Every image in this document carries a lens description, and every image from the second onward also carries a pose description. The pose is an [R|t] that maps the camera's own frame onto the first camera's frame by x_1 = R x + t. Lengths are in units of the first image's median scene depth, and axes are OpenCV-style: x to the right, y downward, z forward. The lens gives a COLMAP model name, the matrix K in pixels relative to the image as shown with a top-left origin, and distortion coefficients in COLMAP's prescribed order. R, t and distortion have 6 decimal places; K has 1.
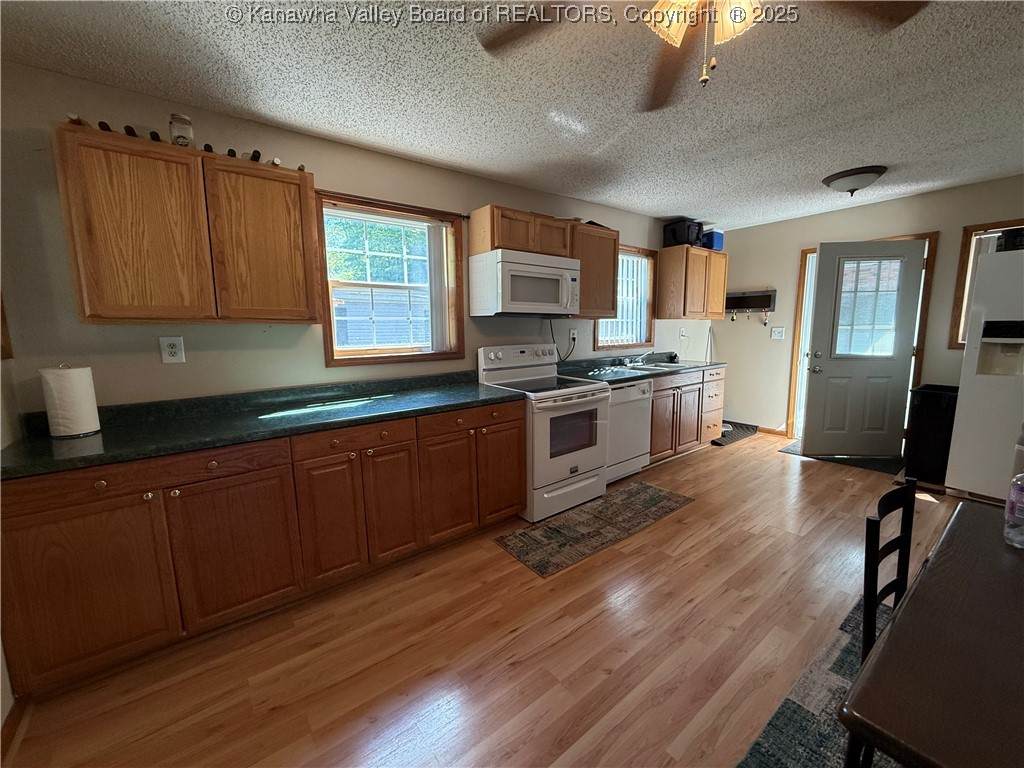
lens RADIAL K [[408.8, 0, 512.0], [0, 408.8, 384.0], [0, 0, 1]] dist [-0.000556, -0.000164]
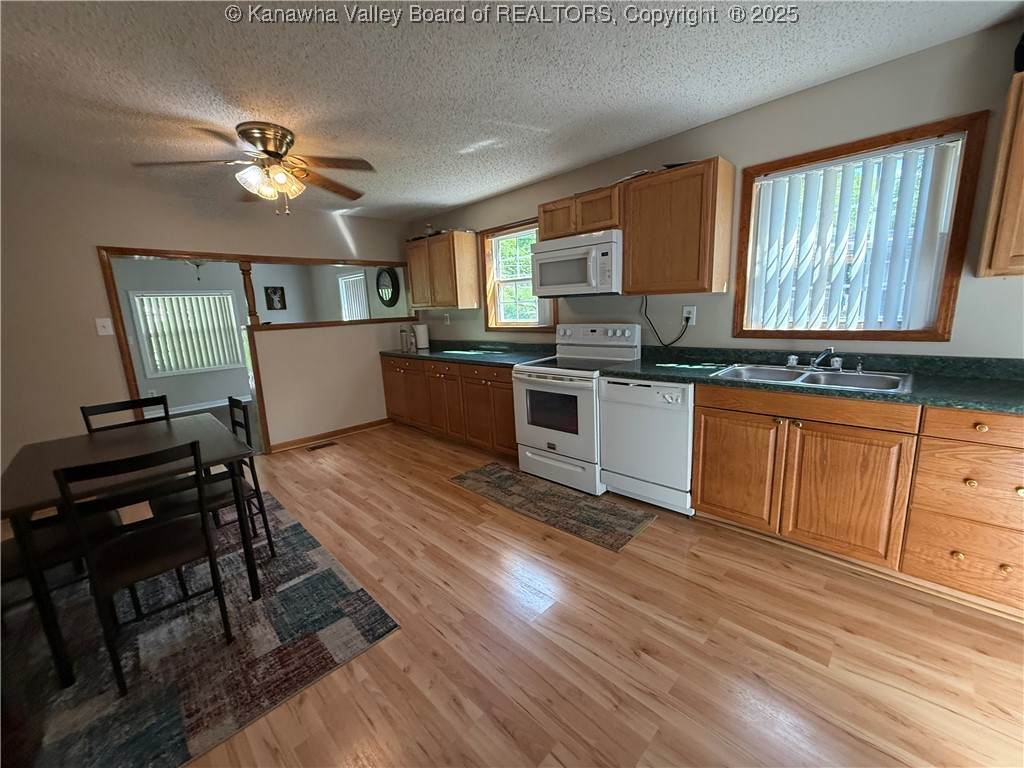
lens RADIAL K [[408.8, 0, 512.0], [0, 408.8, 384.0], [0, 0, 1]] dist [-0.000556, -0.000164]
pose [[0.131904, 0.193263, -0.972240, 1.153730], [-0.093392, 0.978870, 0.181910, -0.131200], [0.986853, 0.066805, 0.147166, 0.749313]]
